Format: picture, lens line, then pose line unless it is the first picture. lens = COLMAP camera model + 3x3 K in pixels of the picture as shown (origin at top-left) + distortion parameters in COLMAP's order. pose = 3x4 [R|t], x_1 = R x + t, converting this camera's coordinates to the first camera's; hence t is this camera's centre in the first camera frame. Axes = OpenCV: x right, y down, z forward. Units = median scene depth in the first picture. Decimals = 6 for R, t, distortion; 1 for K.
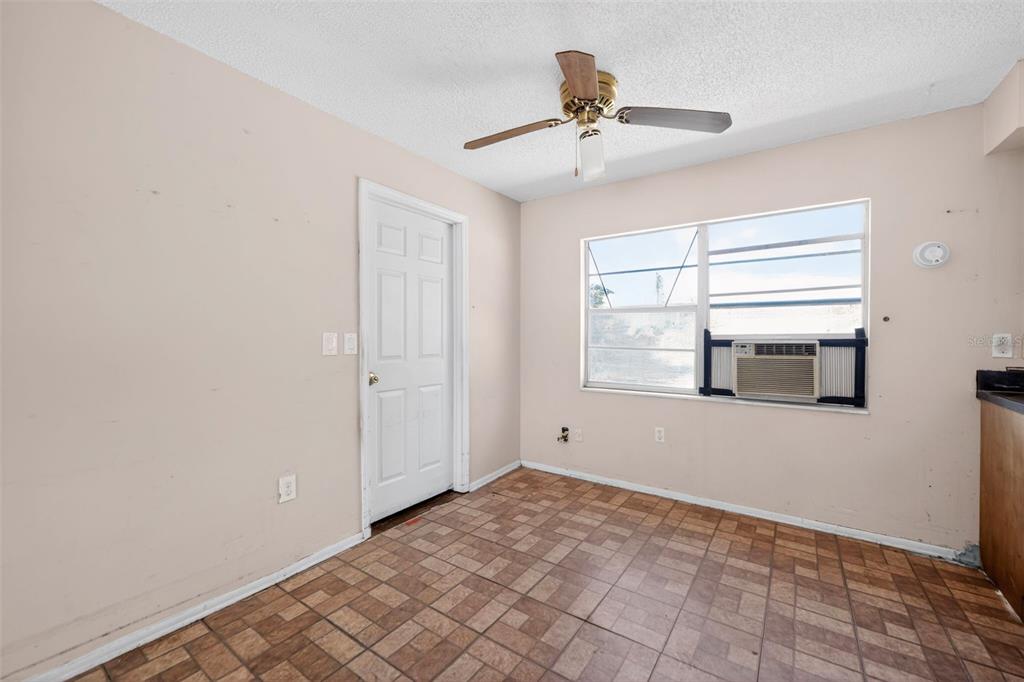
lens RADIAL K [[408.4, 0, 510.2], [0, 408.4, 341.4], [0, 0, 1]] dist [-0.011899, 0.000523]
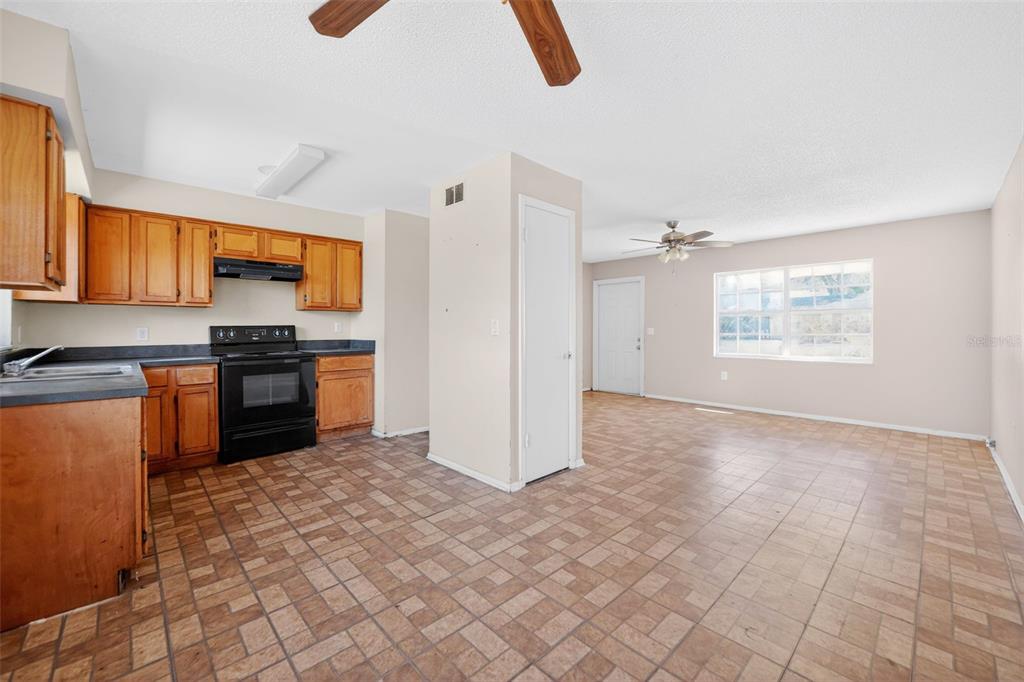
lens RADIAL K [[407.6, 0, 514.8], [0, 407.6, 329.7], [0, 0, 1]] dist [-0.016924, 0.000463]
pose [[-0.980844, -0.000389, 0.194793, 0.042060], [0.002601, 0.999883, 0.015093, -0.005563], [-0.194776, 0.015310, -0.980728, 1.222597]]
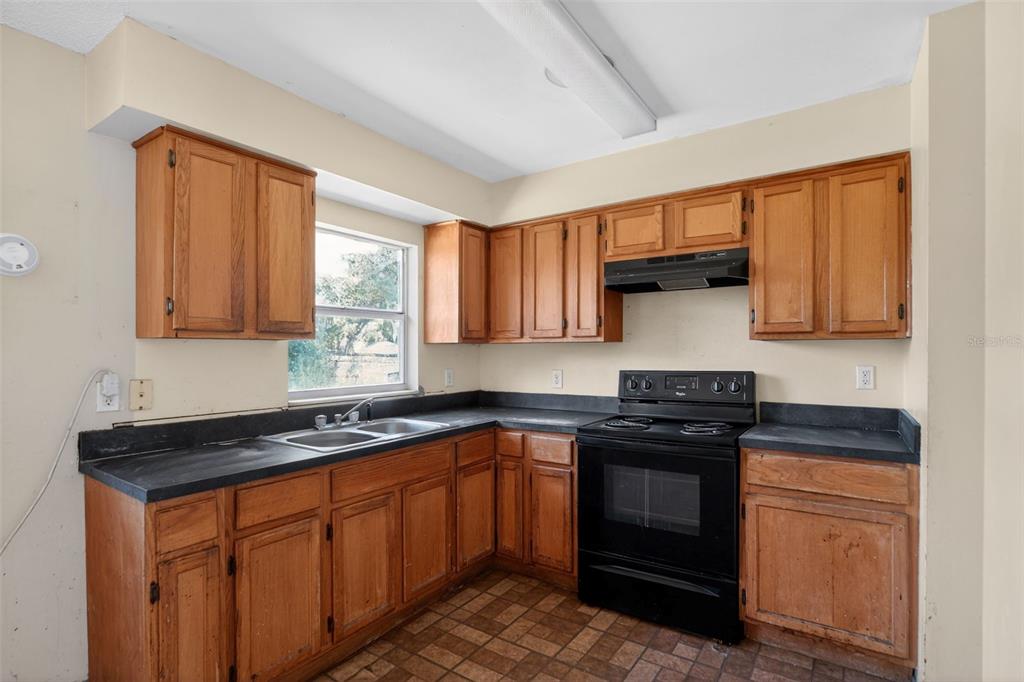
lens RADIAL K [[498.2, 0, 510.5], [0, 498.2, 350.3], [0, 0, 1]] dist [-0.012314, 0.003012]
pose [[-0.002129, 0.001526, 0.999997, 0.253050], [0.013059, 0.999914, -0.001498, -0.051141], [-0.999912, 0.013056, -0.002149, 0.209870]]
